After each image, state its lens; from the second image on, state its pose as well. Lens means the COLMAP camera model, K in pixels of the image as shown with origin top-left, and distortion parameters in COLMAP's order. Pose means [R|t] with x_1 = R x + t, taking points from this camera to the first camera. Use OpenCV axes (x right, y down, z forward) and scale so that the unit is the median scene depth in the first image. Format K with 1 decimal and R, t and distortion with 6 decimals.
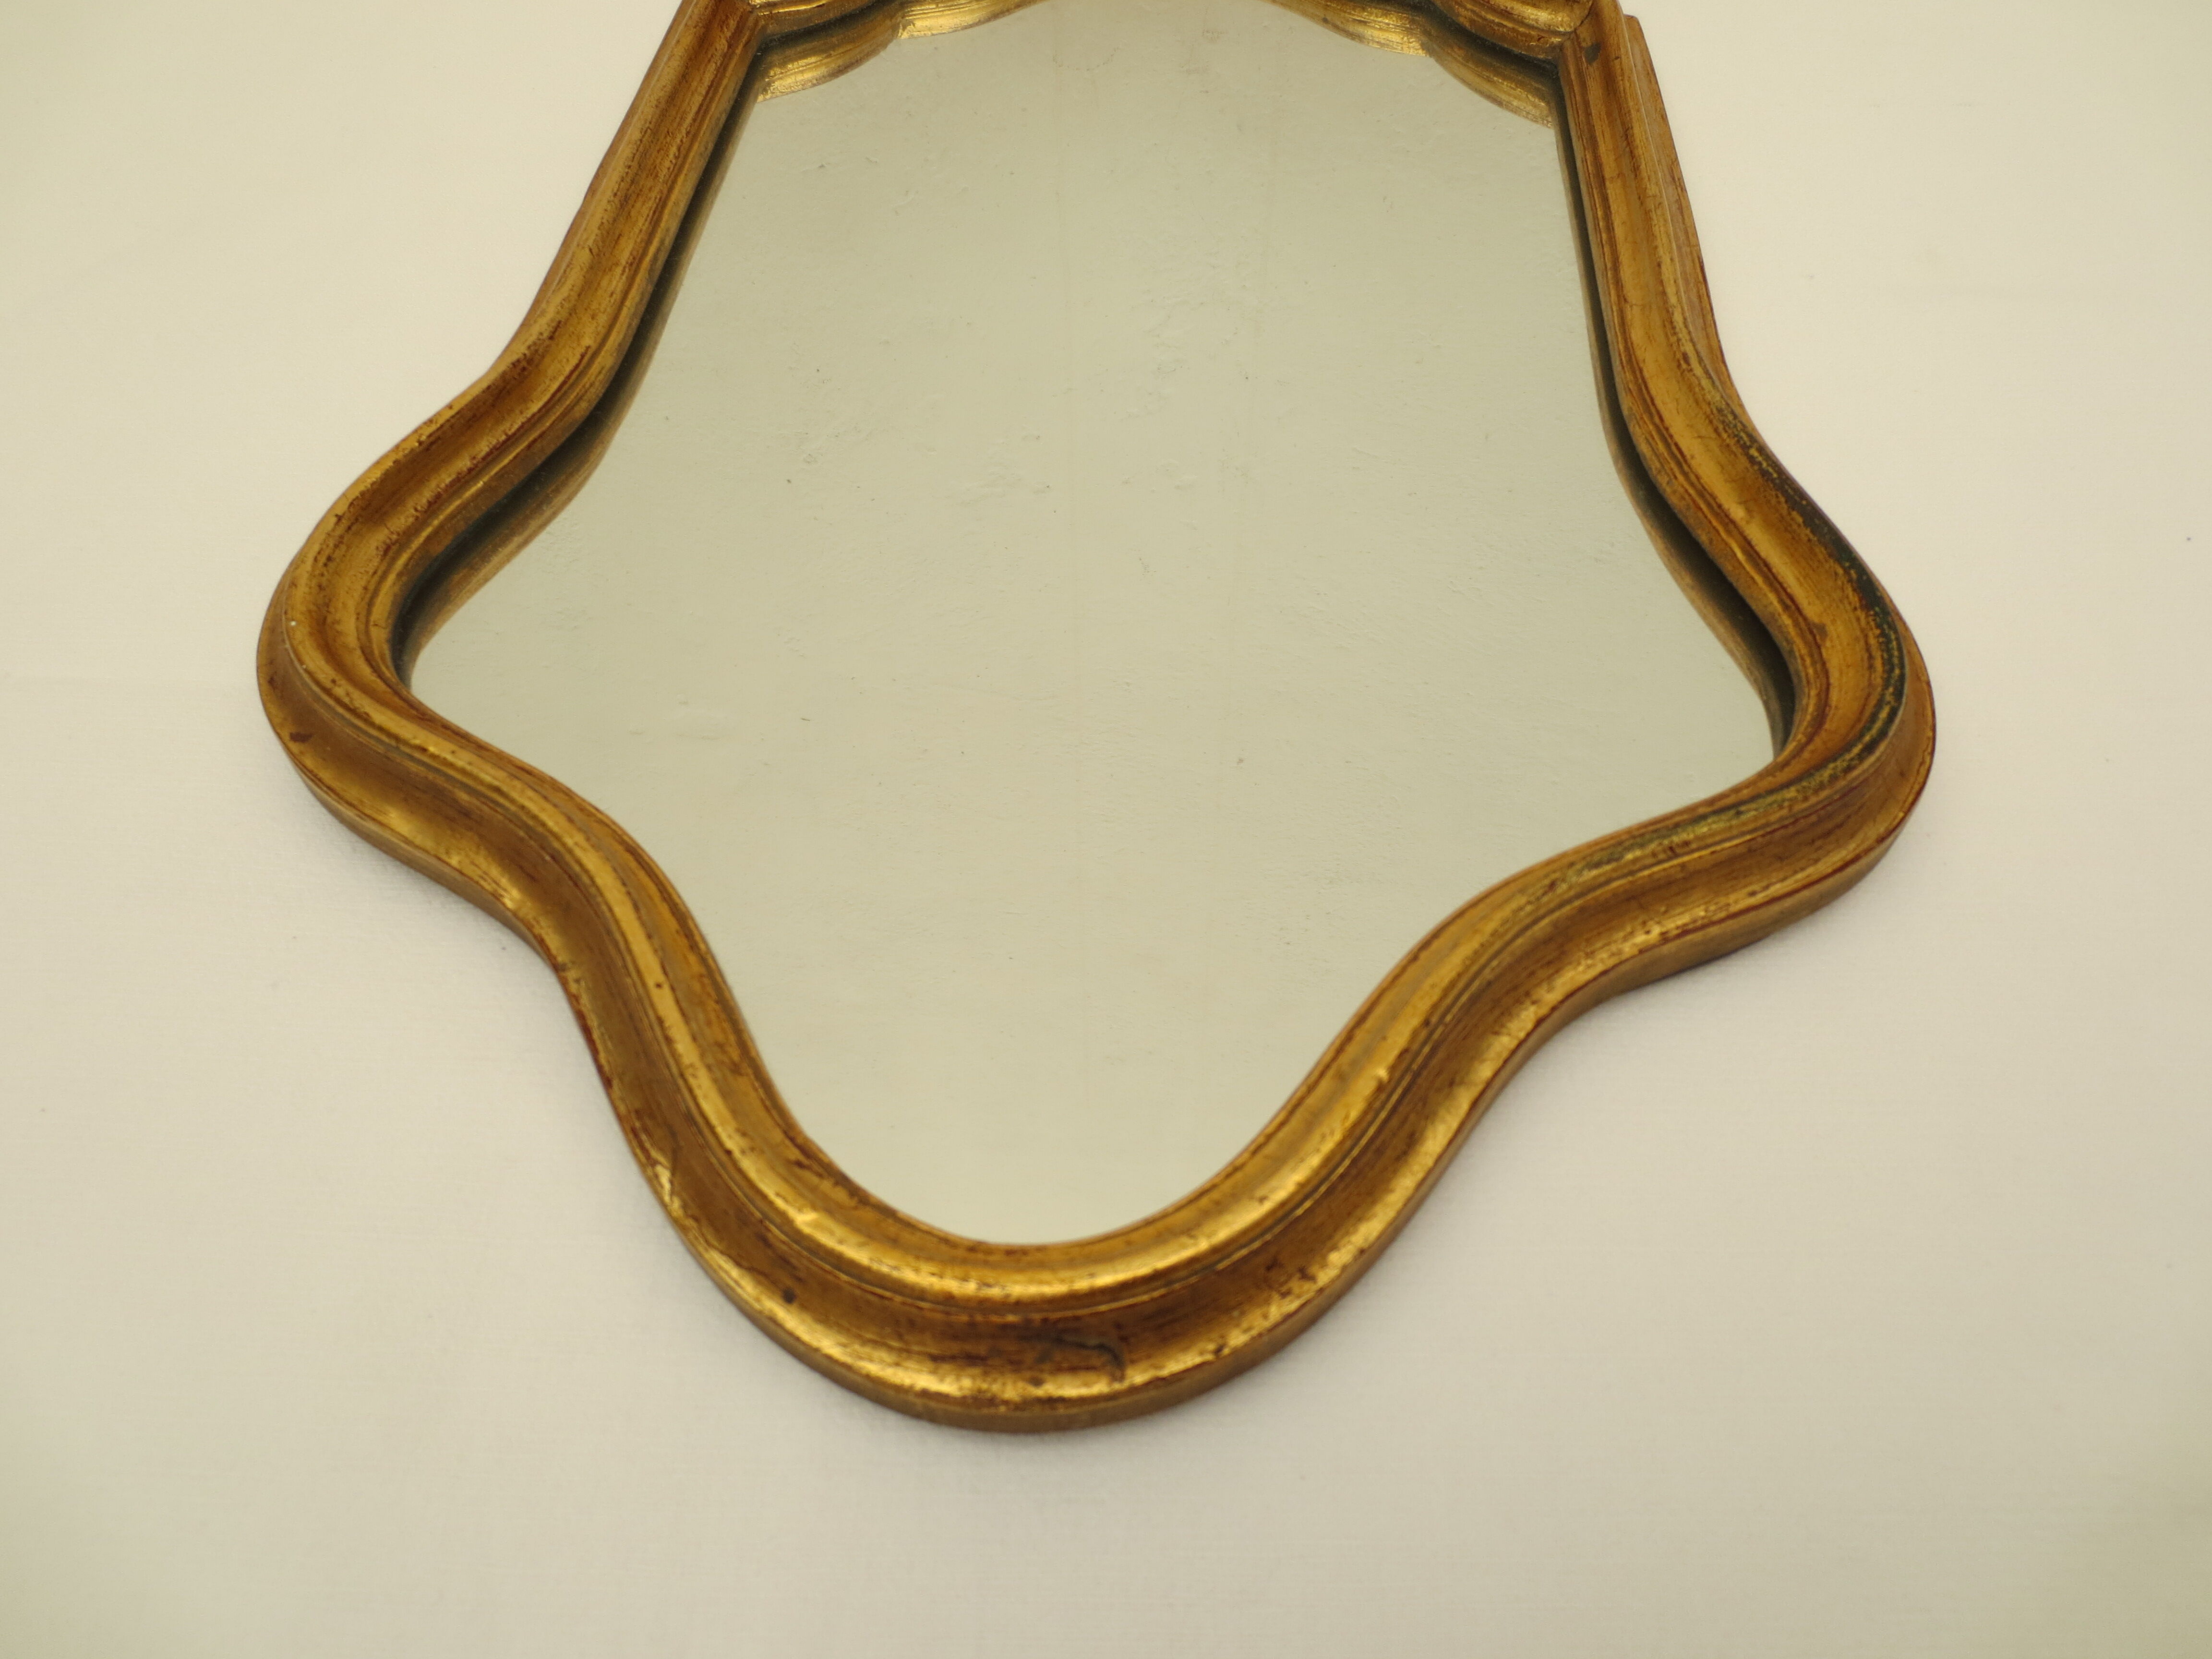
lens RADIAL K [[1566.7, 0, 1105.0], [0, 1566.7, 841.2], [0, 0, 1]] dist [-0.027153, 0.007468]
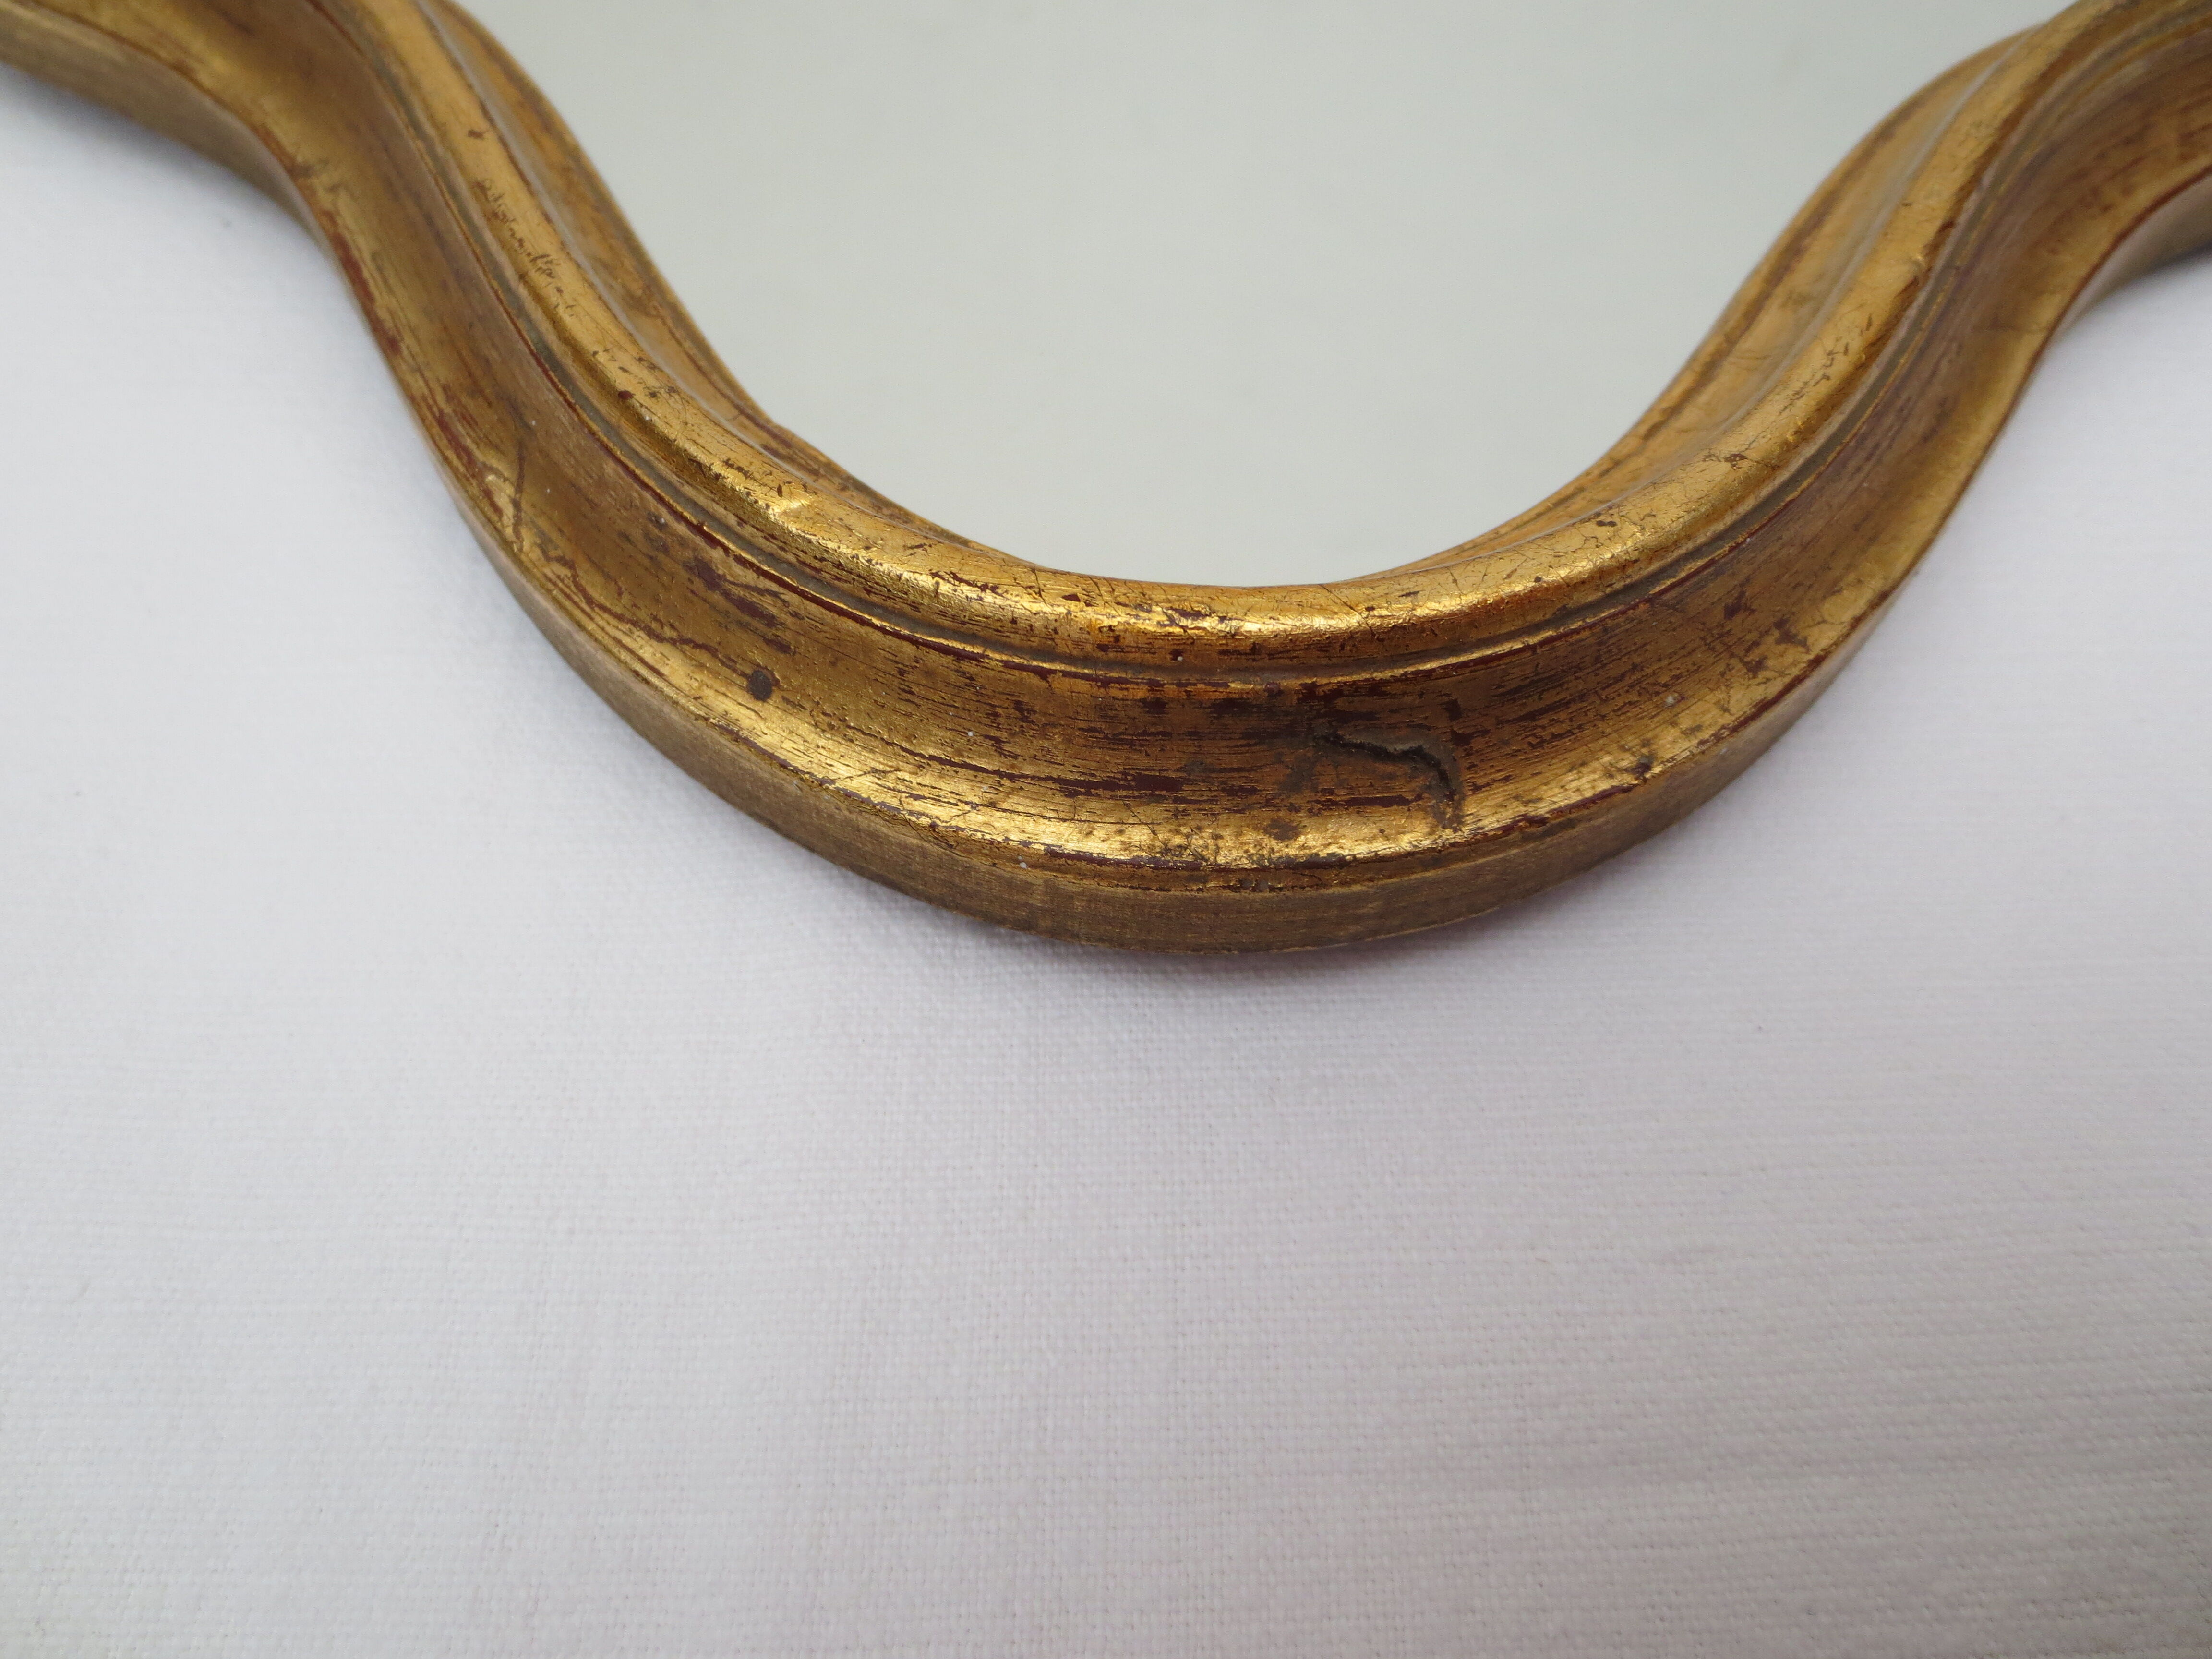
lens RADIAL K [[1566.7, 0, 1104.0], [0, 1566.7, 818.1], [0, 0, 1]] dist [-0.027153, 0.007468]
pose [[0.999334, -0.019778, 0.030661, -0.112896], [0.015248, 0.989821, 0.141502, 0.269672], [-0.033148, -0.140940, 0.989463, 0.515120]]
